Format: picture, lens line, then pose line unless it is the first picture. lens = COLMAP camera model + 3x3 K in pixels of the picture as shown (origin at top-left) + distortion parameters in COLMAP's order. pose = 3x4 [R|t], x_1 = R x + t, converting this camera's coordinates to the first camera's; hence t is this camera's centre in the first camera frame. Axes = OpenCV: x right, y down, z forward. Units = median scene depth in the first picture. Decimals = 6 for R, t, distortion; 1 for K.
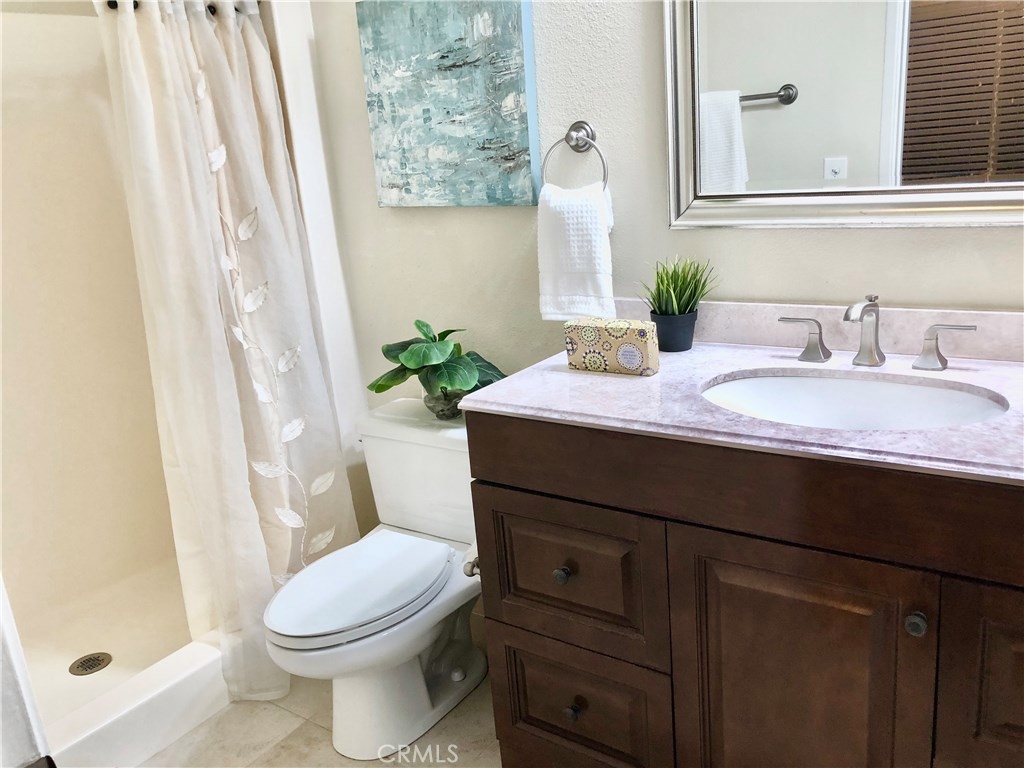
lens RADIAL K [[840.1, 0, 512.0], [0, 840.1, 384.0], [0, 0, 1]] dist [-0.012390, 0.044605]
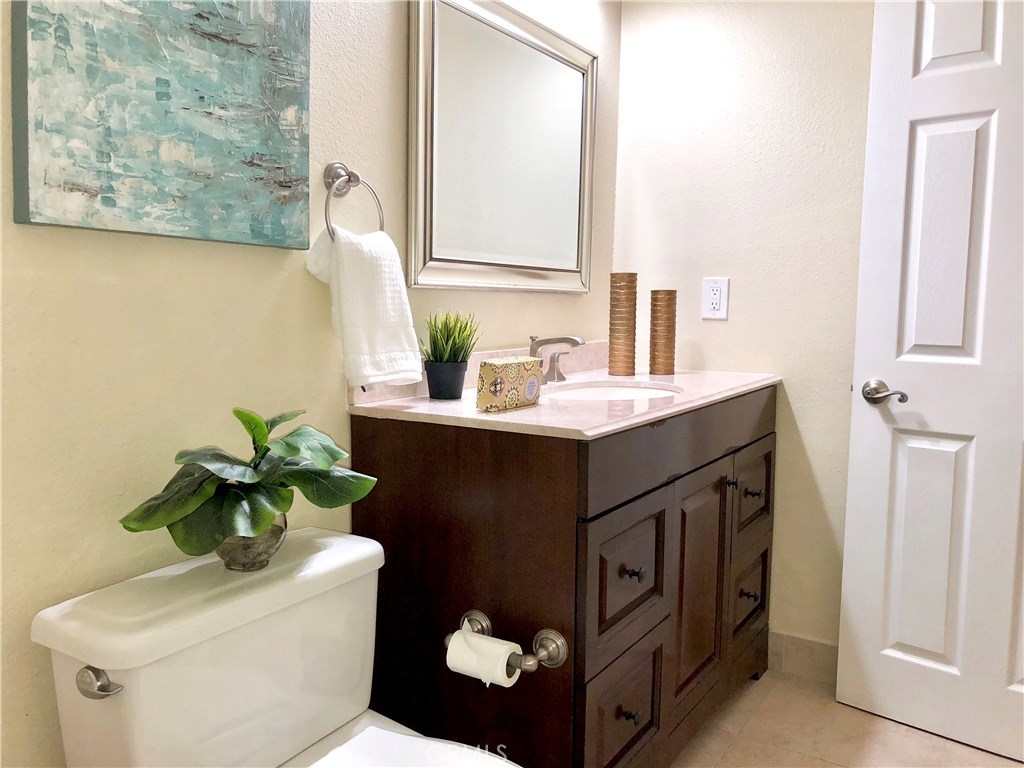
lens RADIAL K [[840.1, 0, 512.0], [0, 840.1, 384.0], [0, 0, 1]] dist [-0.012390, 0.044605]
pose [[-0.031596, -0.025226, 0.999182, -0.751797], [0.256438, 0.966014, 0.032497, -0.062802], [-0.966044, 0.257255, -0.024053, 0.833604]]
